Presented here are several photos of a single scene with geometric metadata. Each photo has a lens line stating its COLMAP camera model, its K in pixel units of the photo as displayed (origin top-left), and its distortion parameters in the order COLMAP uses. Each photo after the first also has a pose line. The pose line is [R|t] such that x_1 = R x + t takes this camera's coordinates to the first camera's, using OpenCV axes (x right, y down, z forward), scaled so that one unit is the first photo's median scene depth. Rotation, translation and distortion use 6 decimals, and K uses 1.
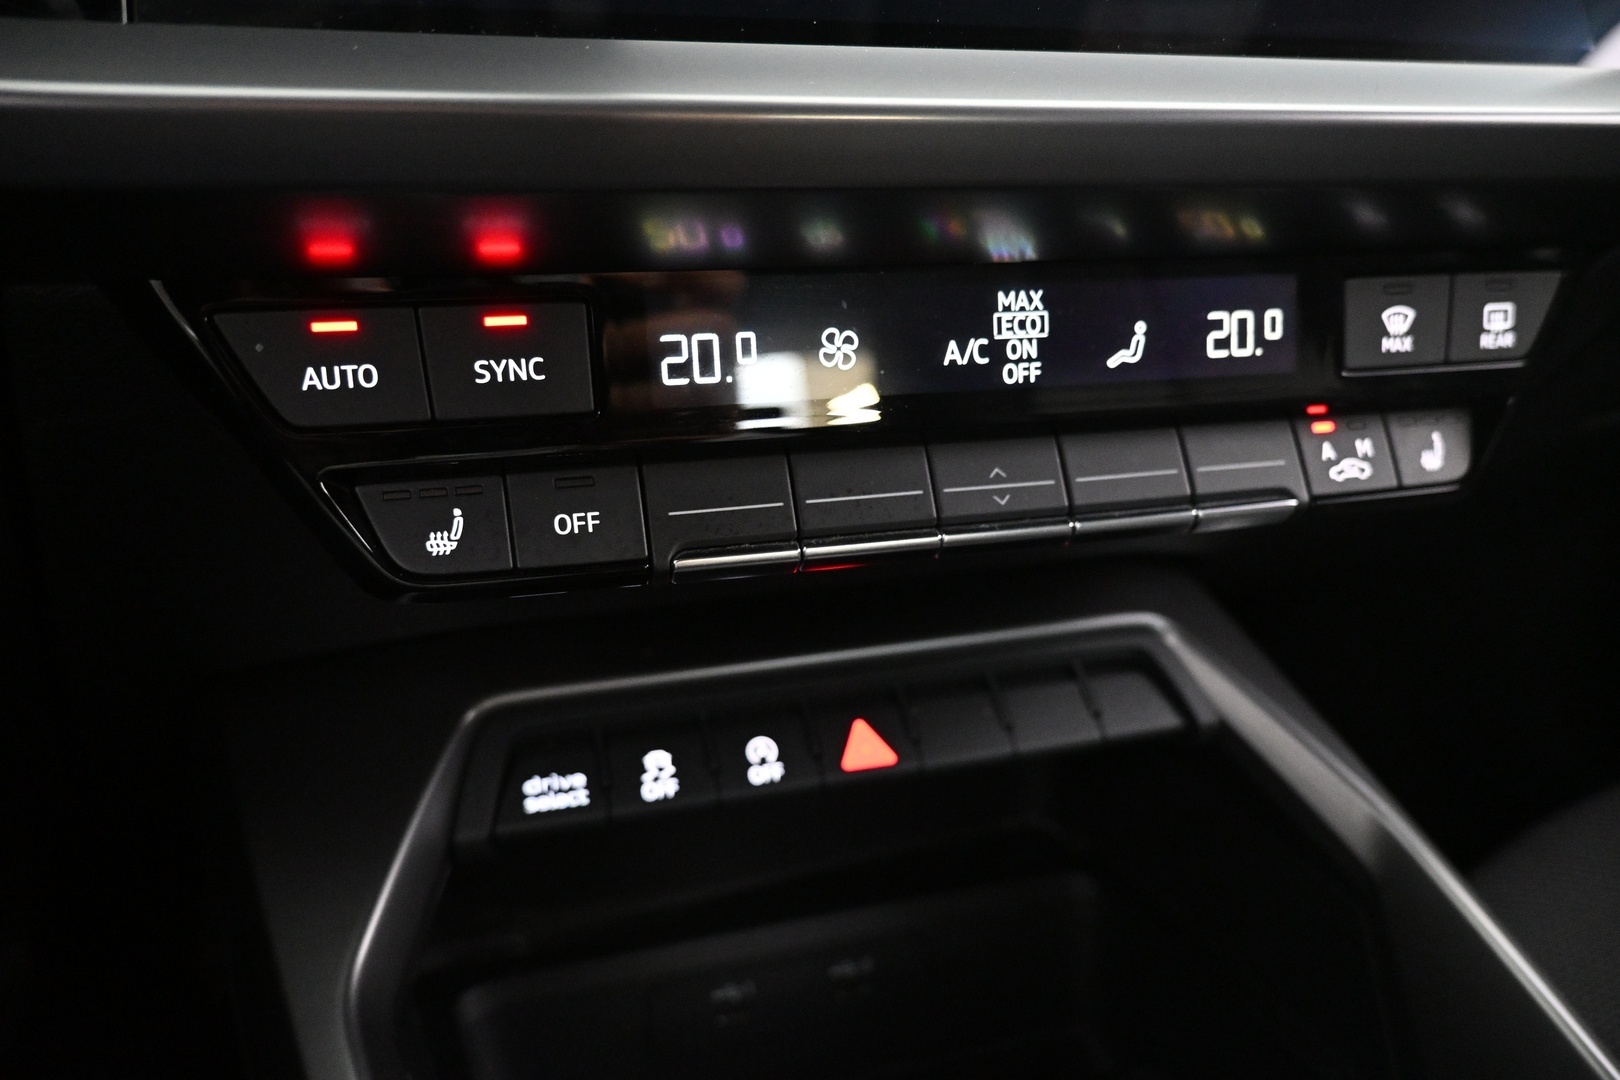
lens RADIAL K [[1099.9, 0, 810.0], [0, 1099.9, 540.0], [0, 0, 1]] dist [-0.003960, -0.004826]
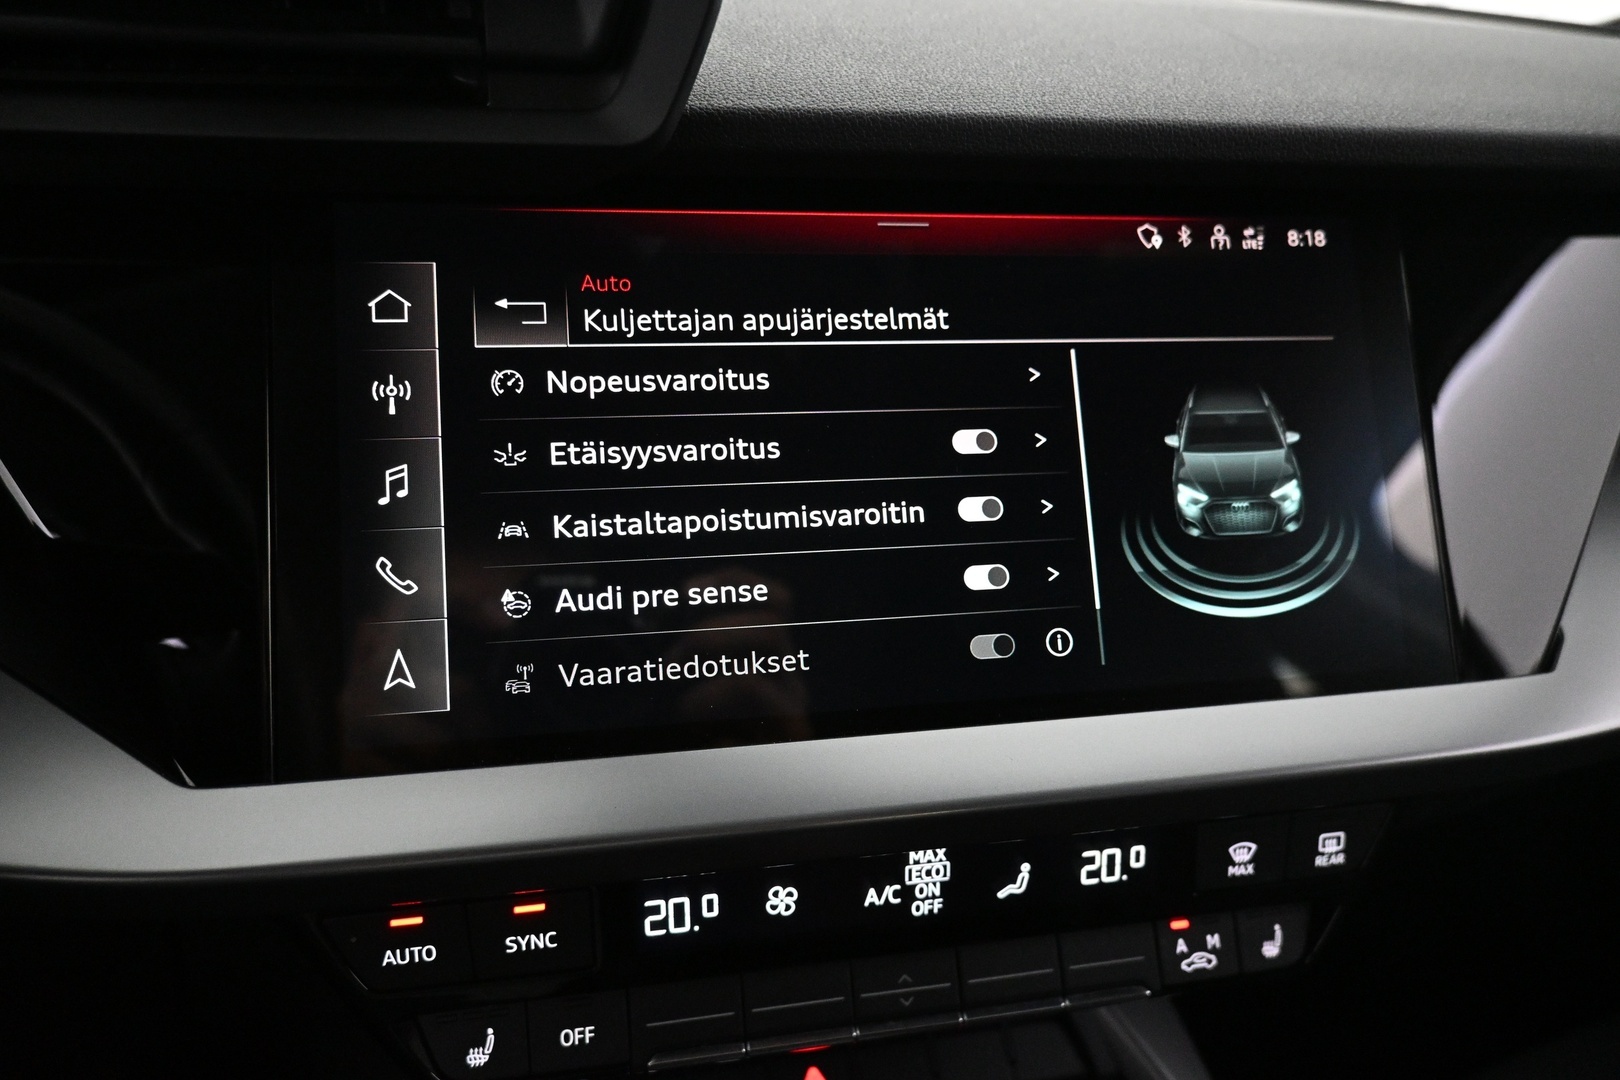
lens RADIAL K [[1099.9, 0, 810.0], [0, 1099.9, 540.0], [0, 0, 1]] dist [-0.003960, -0.004826]
pose [[0.997219, 0.051674, -0.053708, 0.103423], [-0.050132, 0.998302, 0.029670, -0.617631], [0.055150, -0.026895, 0.998116, -0.285205]]
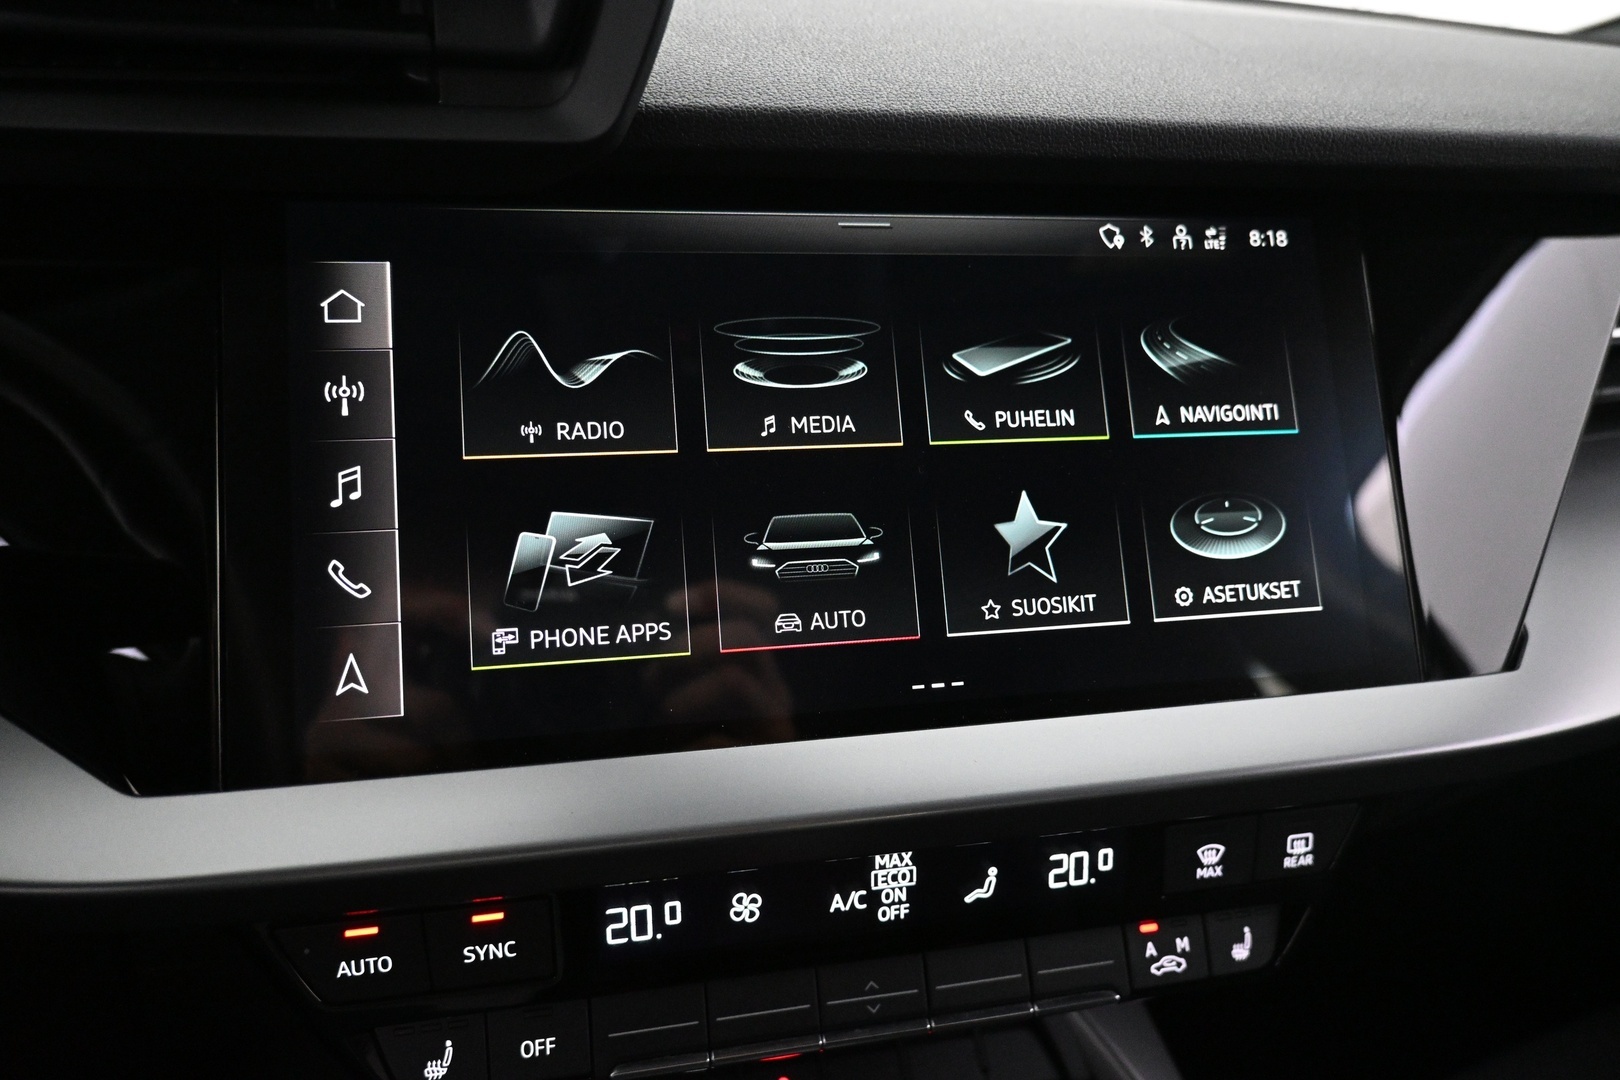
lens RADIAL K [[1099.9, 0, 810.0], [0, 1099.9, 540.0], [0, 0, 1]] dist [-0.003960, -0.004826]
pose [[0.998175, 0.045626, -0.039558, 0.127587], [-0.044928, 0.998821, 0.018372, -0.607326], [0.040349, -0.016561, 0.999048, -0.273752]]
